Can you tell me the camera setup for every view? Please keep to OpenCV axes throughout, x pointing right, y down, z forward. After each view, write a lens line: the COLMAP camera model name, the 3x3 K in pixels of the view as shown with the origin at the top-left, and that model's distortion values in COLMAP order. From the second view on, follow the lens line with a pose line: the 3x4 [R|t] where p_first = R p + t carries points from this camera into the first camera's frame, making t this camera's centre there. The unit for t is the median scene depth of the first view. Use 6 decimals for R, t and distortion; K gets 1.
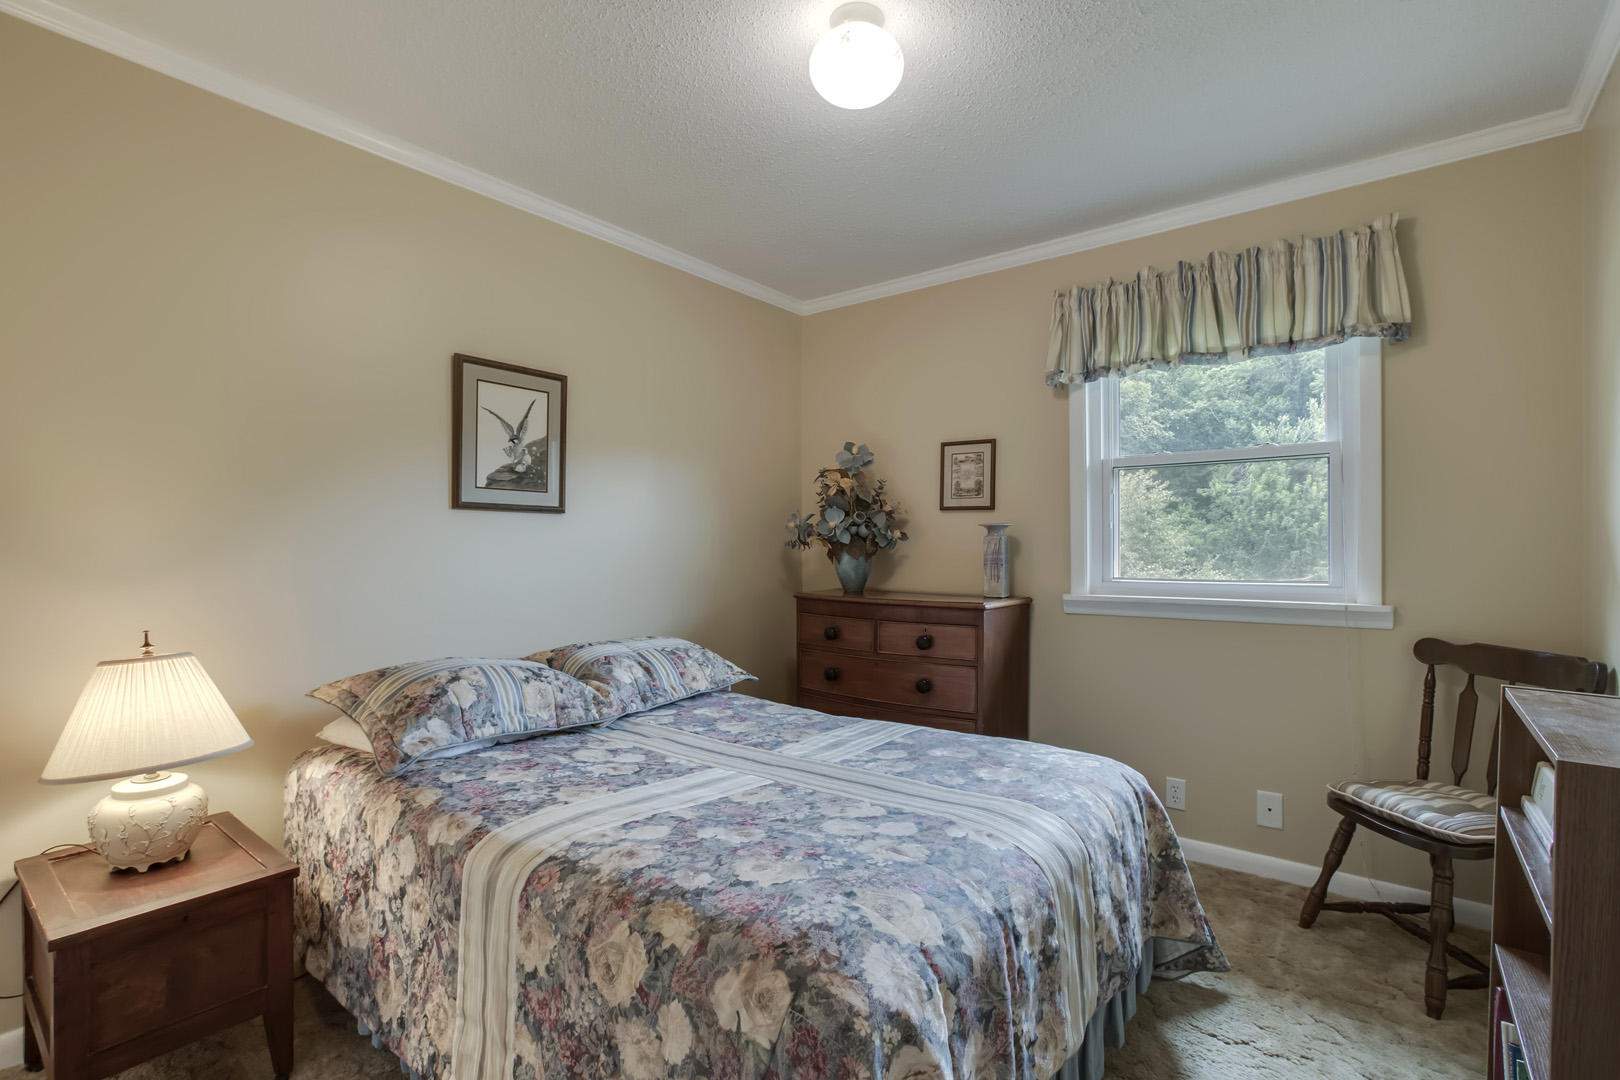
lens RADIAL K [[747.4, 0, 804.9], [0, 747.4, 546.3], [0, 0, 1]] dist [-0.016368, 0.005129]
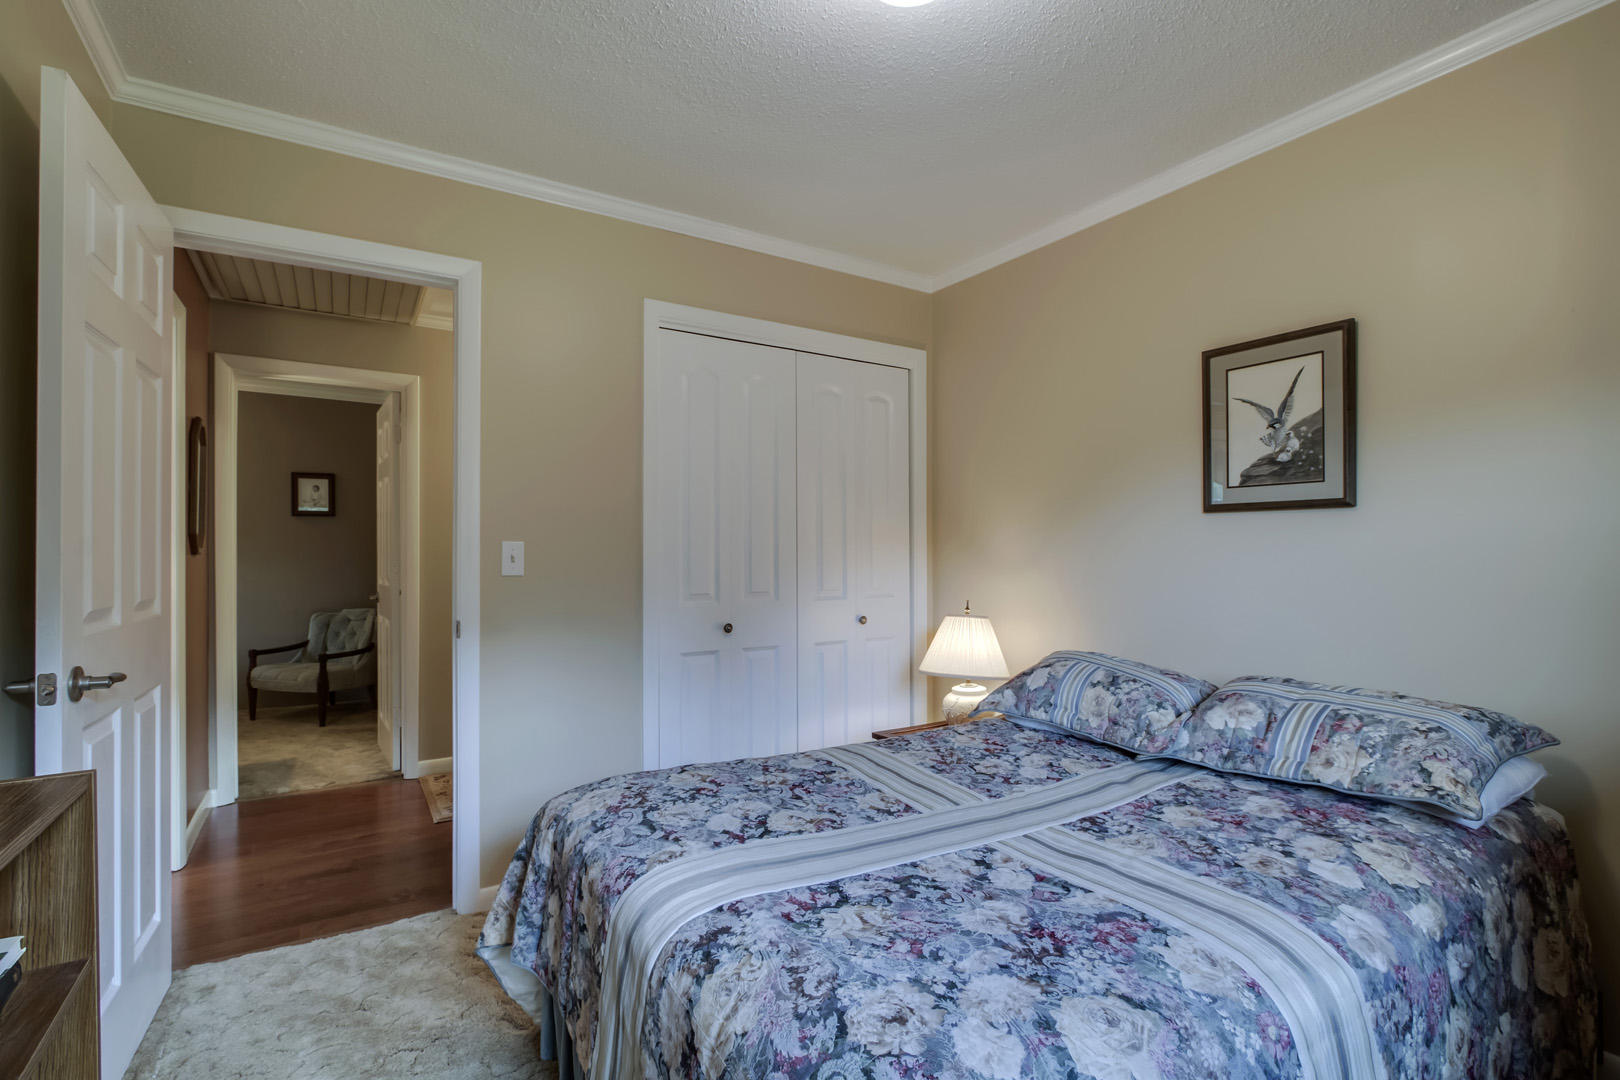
lens RADIAL K [[747.4, 0, 800.3], [0, 747.4, 544.9], [0, 0, 1]] dist [-0.016368, 0.005129]
pose [[-0.317017, -0.005615, -0.948403, 1.061215], [0.001429, 0.999979, -0.006398, -0.004732], [0.948419, -0.003384, -0.317002, 1.402512]]
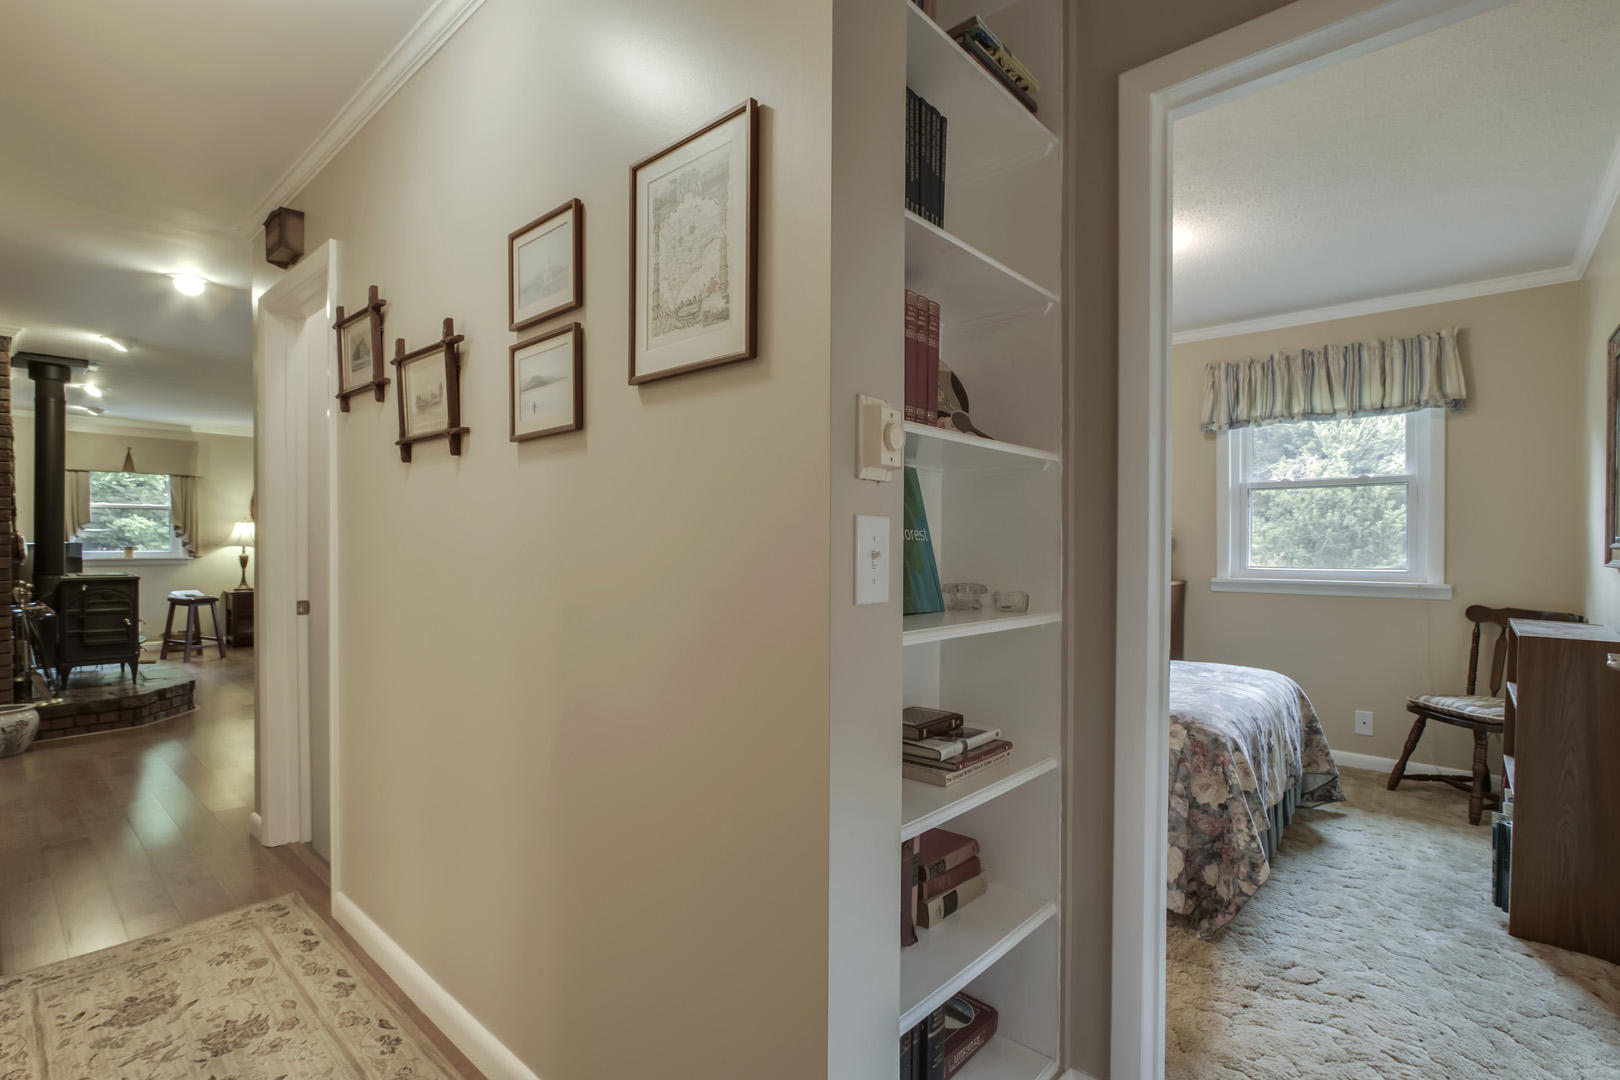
lens RADIAL K [[747.4, 0, 805.7], [0, 747.4, 548.3], [0, 0, 1]] dist [-0.016368, 0.005129]
pose [[0.998605, 0.003473, -0.052682, -0.360410], [-0.003099, 0.999969, 0.007183, 0.000131], [0.052706, -0.007009, 0.998585, -0.468821]]
